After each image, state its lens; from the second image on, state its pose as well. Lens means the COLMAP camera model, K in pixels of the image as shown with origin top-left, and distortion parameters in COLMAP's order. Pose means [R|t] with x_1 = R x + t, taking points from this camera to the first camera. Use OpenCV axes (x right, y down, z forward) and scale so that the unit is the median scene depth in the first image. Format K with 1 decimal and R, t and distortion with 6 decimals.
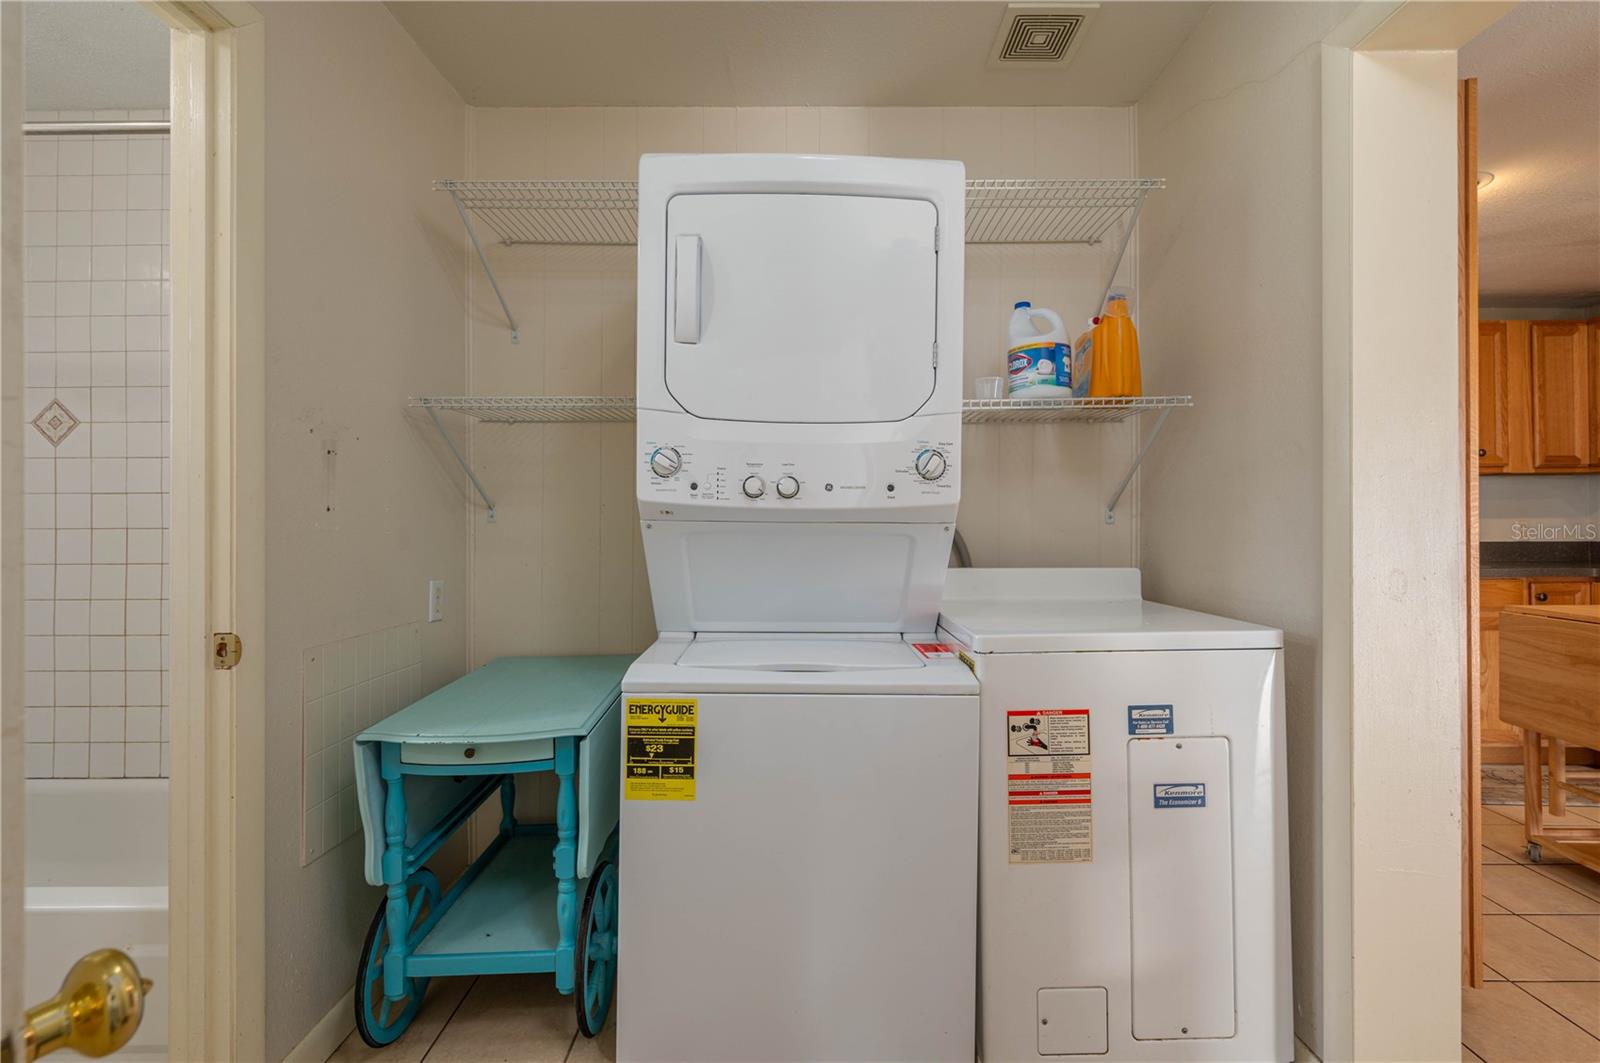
lens RADIAL K [[745.5, 0, 812.2], [0, 745.5, 502.0], [0, 0, 1]] dist [0.000367, 0.000559]
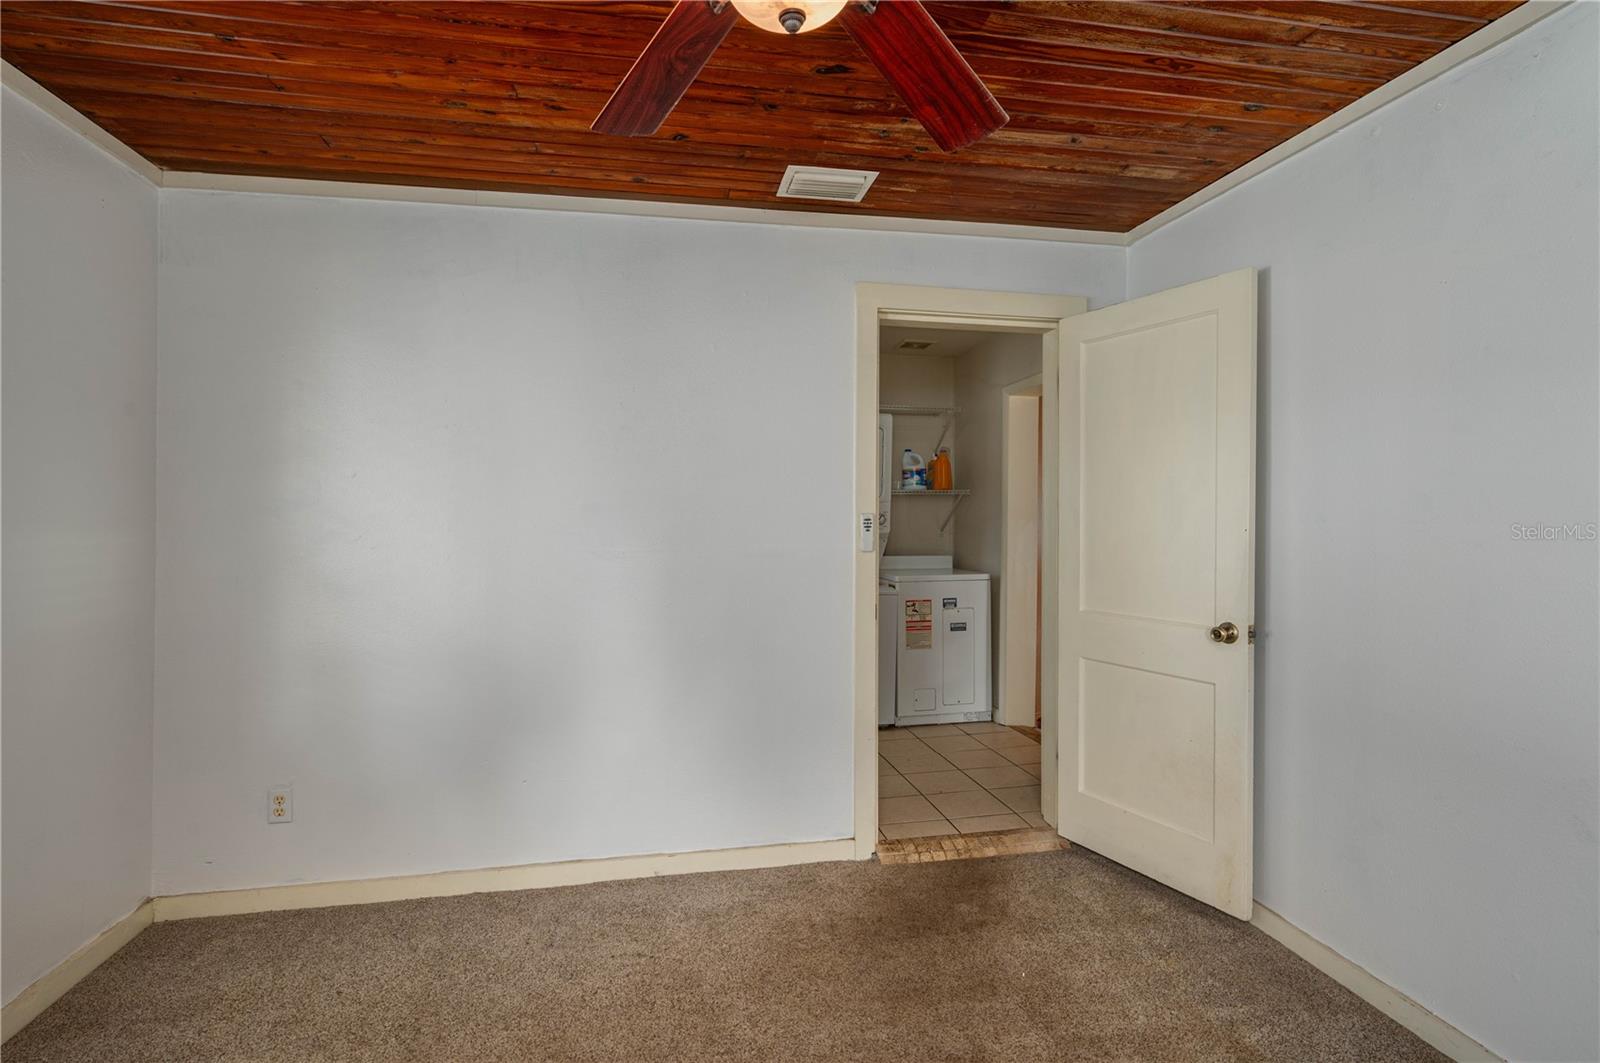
lens RADIAL K [[809.6, 0, 783.9], [0, 809.6, 493.9], [0, 0, 1]] dist [0.000972, -0.000006]
pose [[0.986302, 0.010126, 0.164637, -0.794420], [-0.010236, 0.999948, -0.000178, -0.157279], [-0.164630, -0.001509, 0.986354, -2.228349]]
